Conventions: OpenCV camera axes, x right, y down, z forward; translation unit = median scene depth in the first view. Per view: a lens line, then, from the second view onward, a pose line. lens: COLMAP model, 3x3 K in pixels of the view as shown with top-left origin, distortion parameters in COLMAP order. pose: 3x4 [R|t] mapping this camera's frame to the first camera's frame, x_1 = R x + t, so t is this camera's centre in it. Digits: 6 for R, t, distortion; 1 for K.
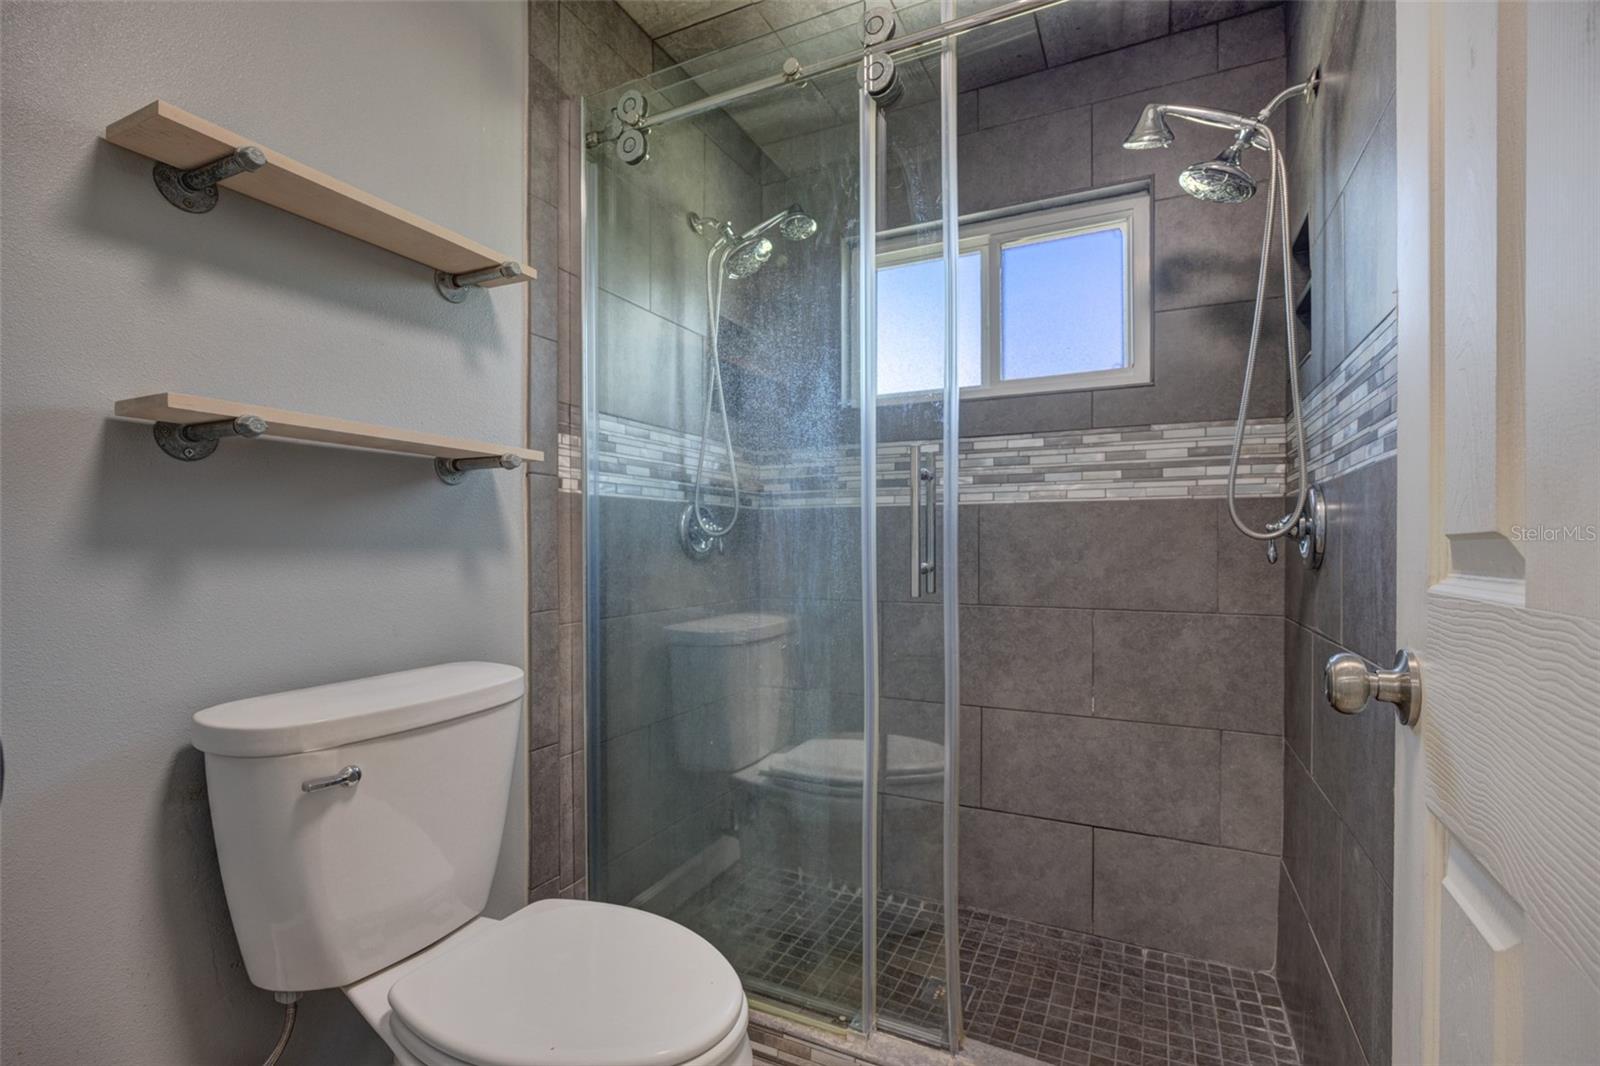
lens RADIAL K [[689.8, 0, 784.3], [0, 689.8, 533.5], [0, 0, 1]] dist [-0.016175, 0.000187]
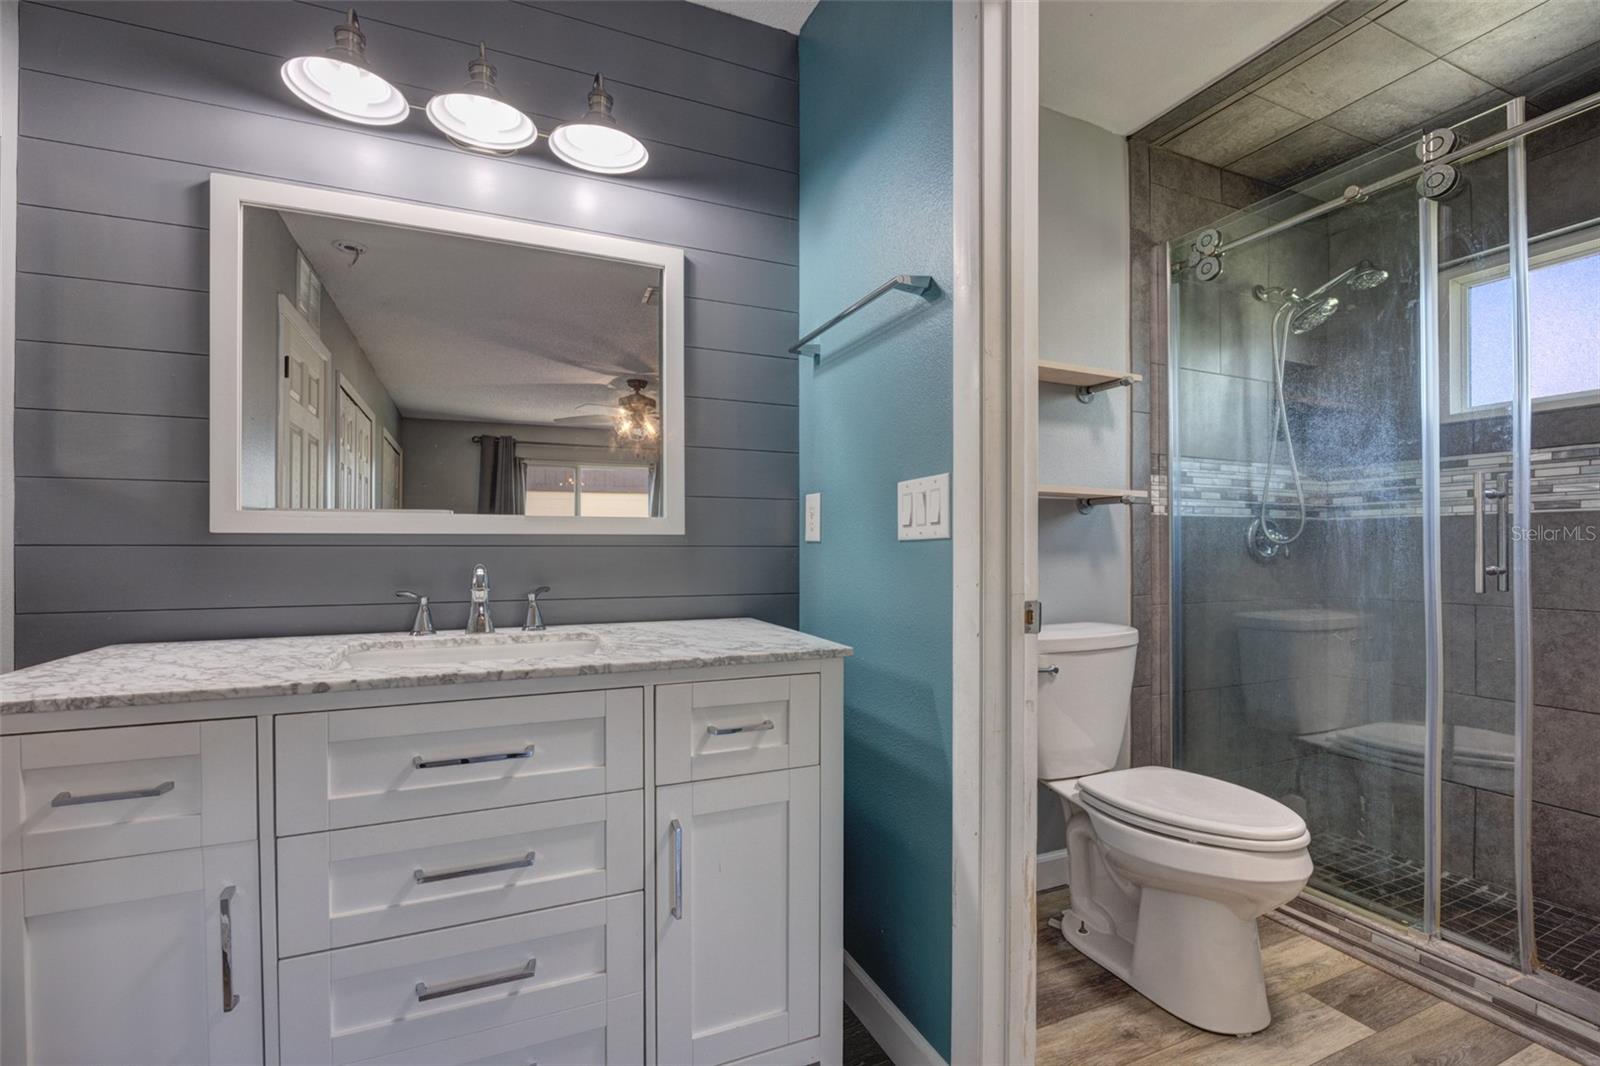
lens RADIAL K [[674.0, 0, 787.2], [0, 674.0, 547.0], [0, 0, 1]] dist [-0.007147, 0.000183]
pose [[0.747218, -0.000572, -0.664578, 0.045872], [0.008787, 0.999921, 0.009019, -0.011372], [0.664521, -0.012579, 0.747164, -0.590958]]
